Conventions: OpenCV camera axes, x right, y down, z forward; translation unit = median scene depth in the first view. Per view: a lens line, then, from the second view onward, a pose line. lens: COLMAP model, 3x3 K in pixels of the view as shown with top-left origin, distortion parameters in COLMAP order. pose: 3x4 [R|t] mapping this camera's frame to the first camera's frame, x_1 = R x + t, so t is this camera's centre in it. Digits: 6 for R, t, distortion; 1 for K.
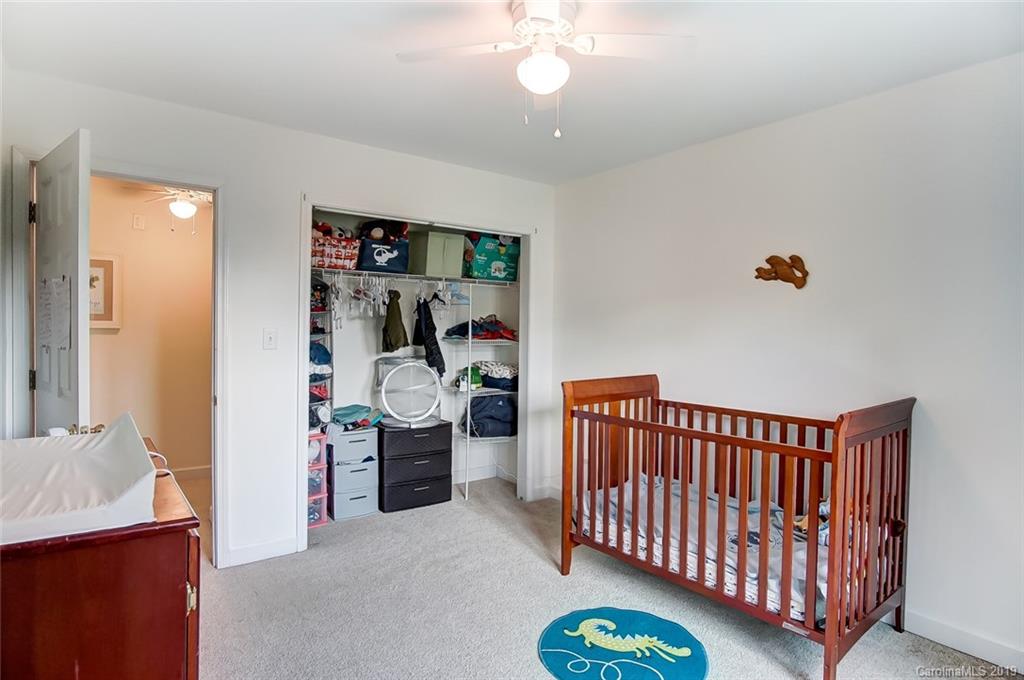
lens RADIAL K [[550.6, 0, 512.0], [0, 550.6, 340.0], [0, 0, 1]] dist [-0.017680, -0.000174]
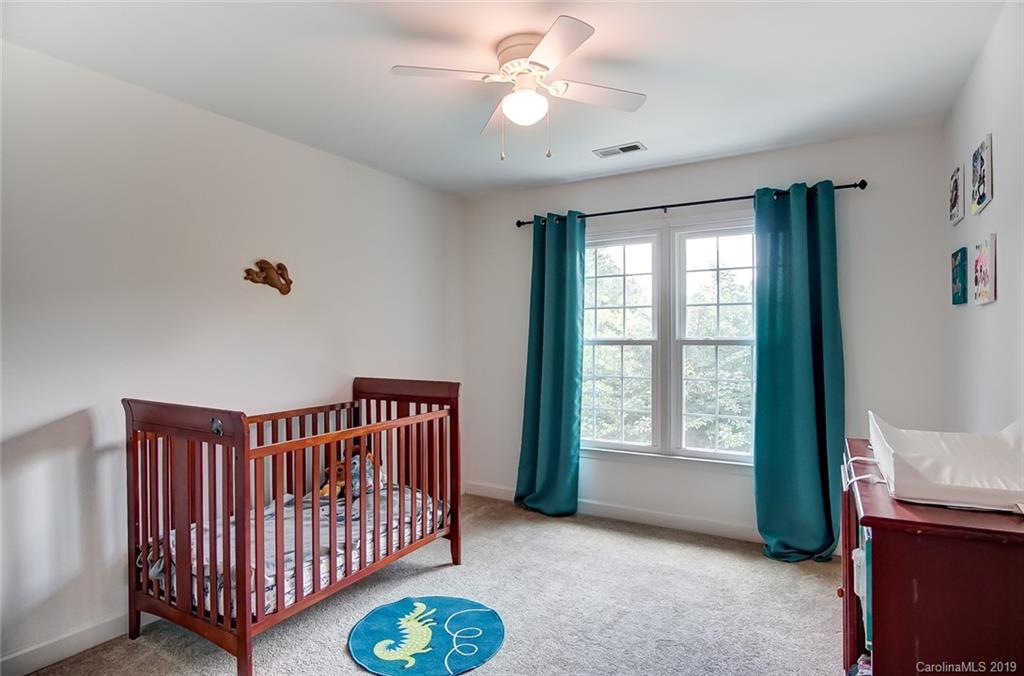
lens RADIAL K [[554.7, 0, 512.0], [0, 554.7, 338.0], [0, 0, 1]] dist [-0.001545, -0.000283]
pose [[-0.354527, -0.017903, 0.934874, -0.683466], [0.018967, 0.999473, 0.026333, -0.027108], [-0.934853, 0.027067, -0.354001, 0.968389]]
